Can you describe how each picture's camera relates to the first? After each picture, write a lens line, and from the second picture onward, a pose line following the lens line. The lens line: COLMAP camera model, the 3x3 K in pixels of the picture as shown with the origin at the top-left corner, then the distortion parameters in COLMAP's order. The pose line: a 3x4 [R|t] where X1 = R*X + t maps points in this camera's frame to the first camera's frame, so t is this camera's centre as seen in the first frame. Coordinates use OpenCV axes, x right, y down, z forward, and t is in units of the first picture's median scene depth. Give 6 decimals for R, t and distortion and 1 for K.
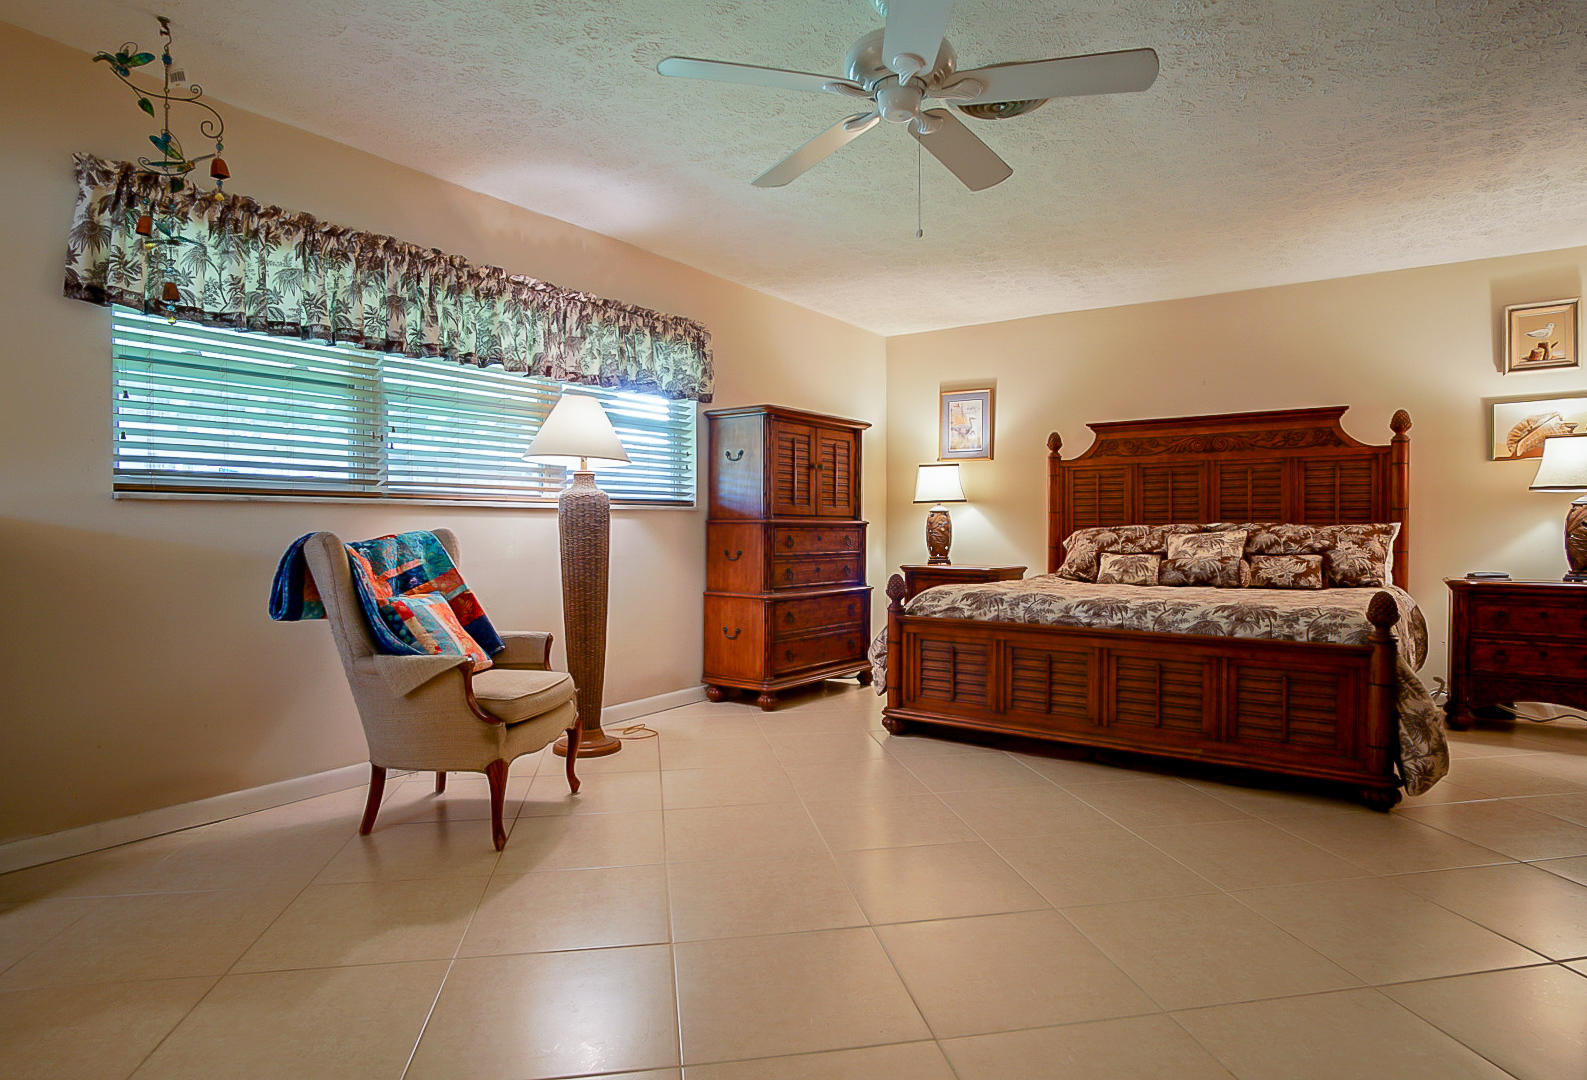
lens RADIAL K [[893.2, 0, 795.5], [0, 893.2, 535.4], [0, 0, 1]] dist [-0.024413, 0.001072]
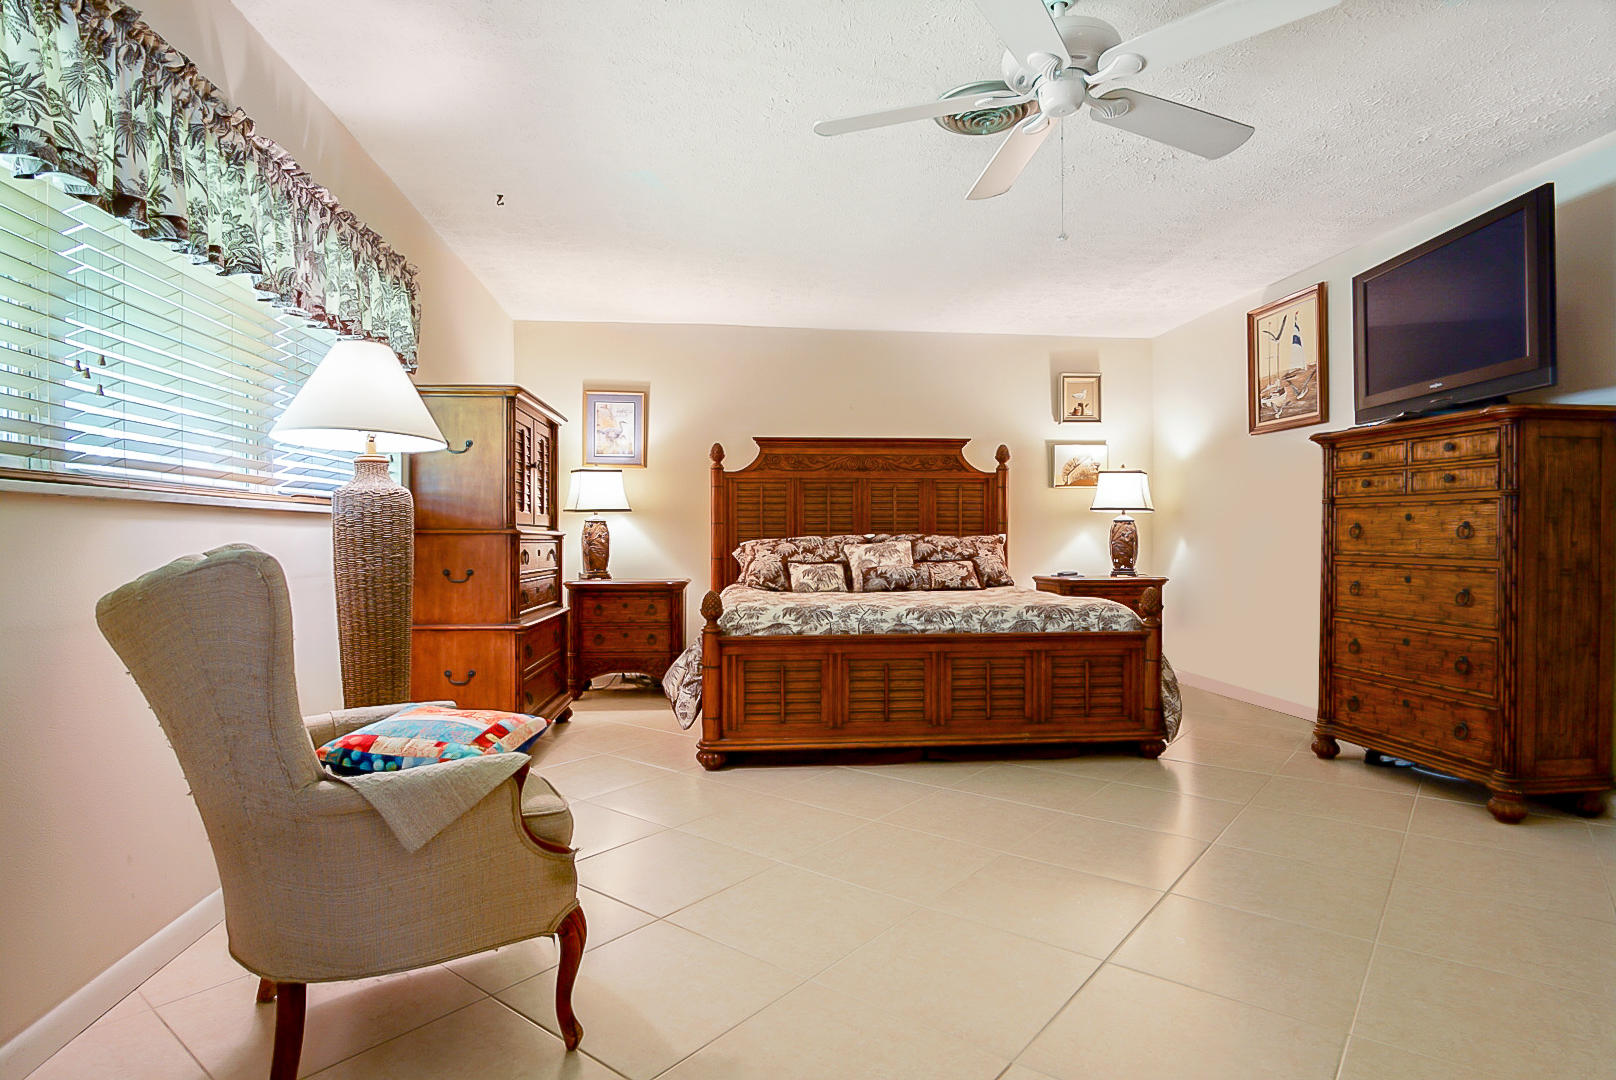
lens RADIAL K [[881.3, 0, 806.5], [0, 881.3, 539.1], [0, 0, 1]] dist [-0.026184, 0.004744]
pose [[0.748815, -0.002824, 0.662773, -0.408665], [0.008233, 0.999953, -0.005041, -0.003709], [-0.662728, 0.009232, 0.748803, 0.275996]]
